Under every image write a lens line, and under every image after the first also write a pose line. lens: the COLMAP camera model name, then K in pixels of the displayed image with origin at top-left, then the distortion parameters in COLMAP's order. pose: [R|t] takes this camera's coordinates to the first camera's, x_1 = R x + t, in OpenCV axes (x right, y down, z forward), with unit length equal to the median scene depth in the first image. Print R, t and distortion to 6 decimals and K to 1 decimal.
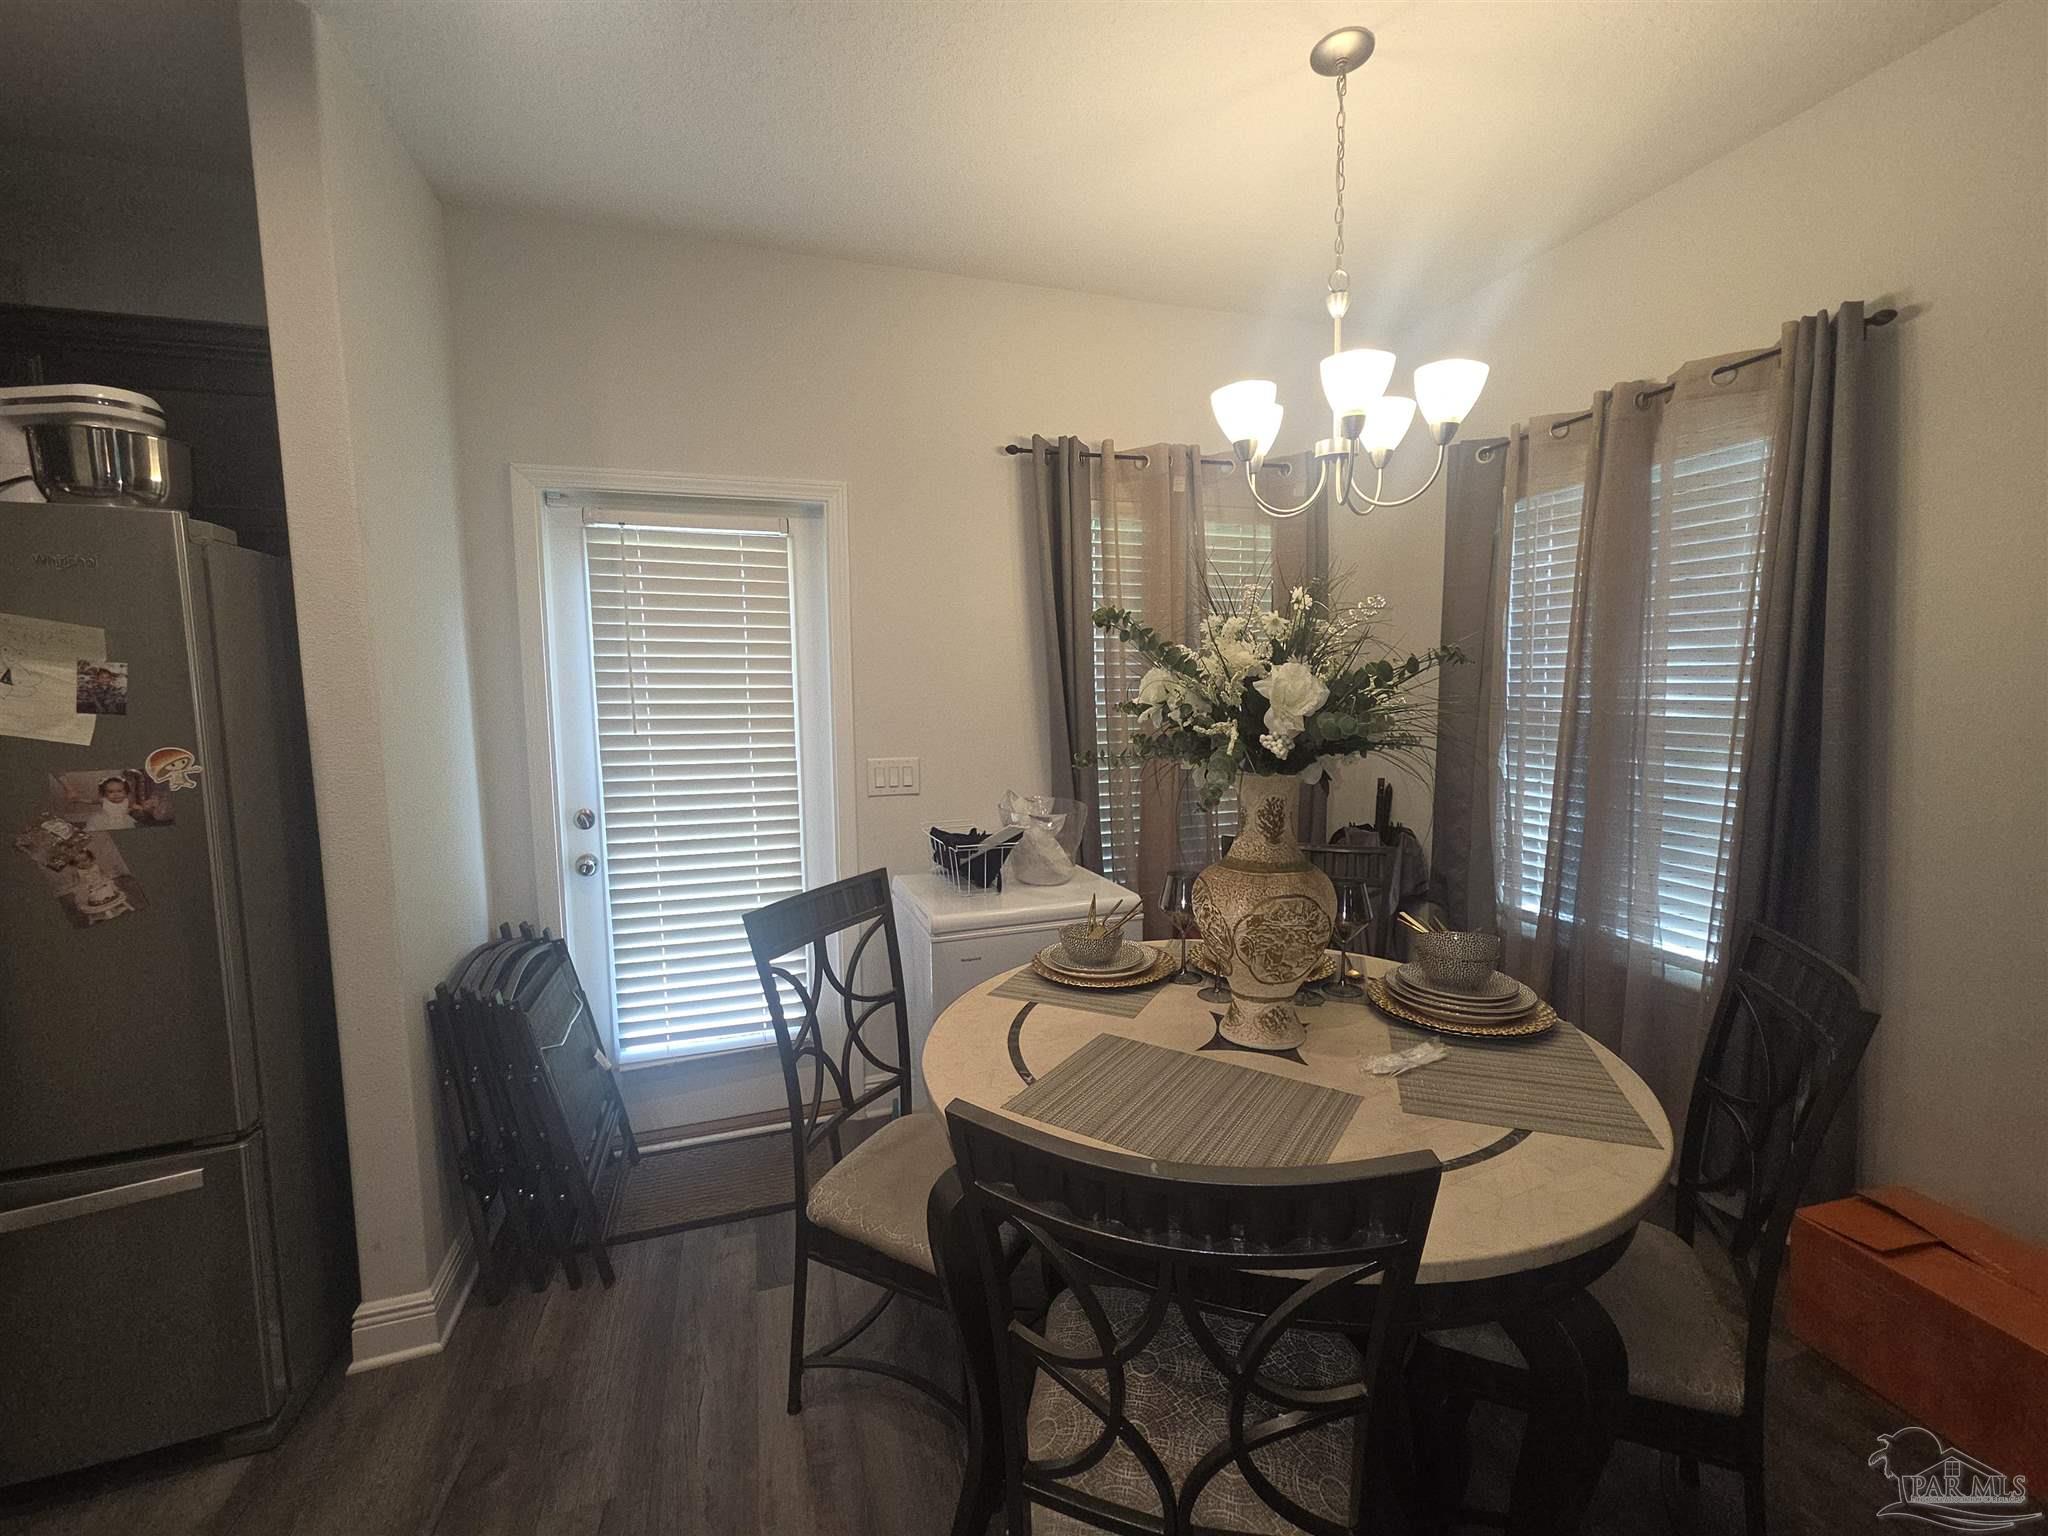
lens RADIAL K [[843.0, 0, 1030.9], [0, 843.0, 757.8], [0, 0, 1]] dist [-0.001474, 0.000027]
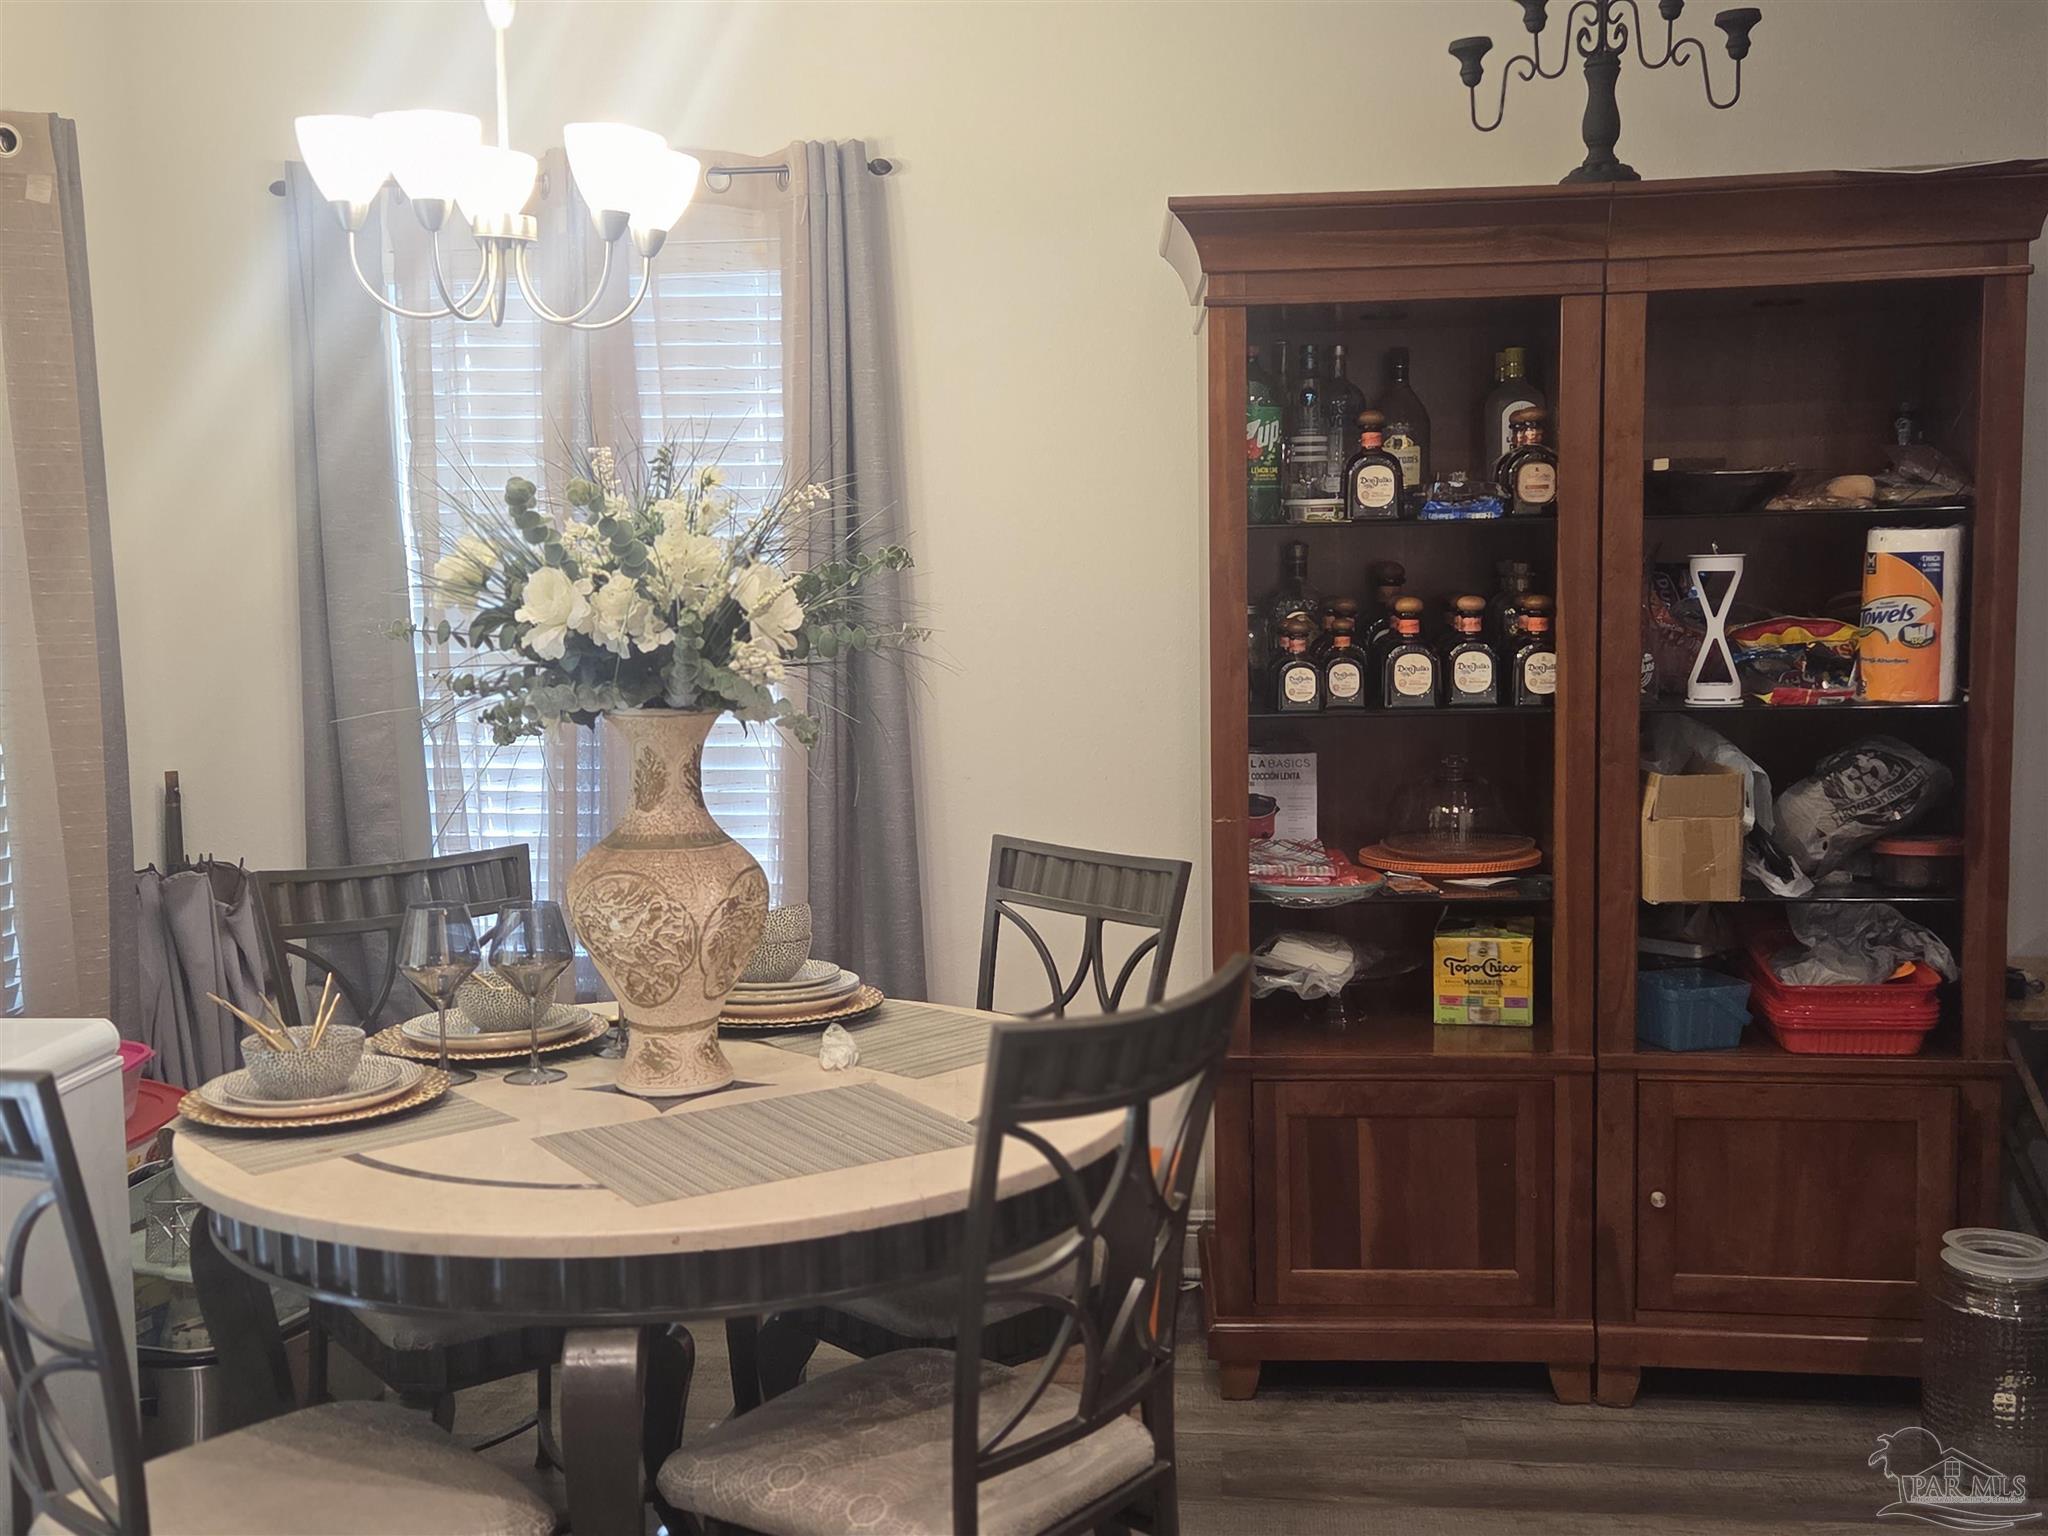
lens RADIAL K [[2175.3, 0, 1021.4], [0, 2175.3, 772.5], [0, 0, 1]] dist [-0.018835, 0.000000]
pose [[0.403496, -0.087905, 0.910749, -1.278981], [0.089987, 0.994361, 0.056108, -0.009029], [-0.910546, 0.059317, 0.409131, -0.029783]]
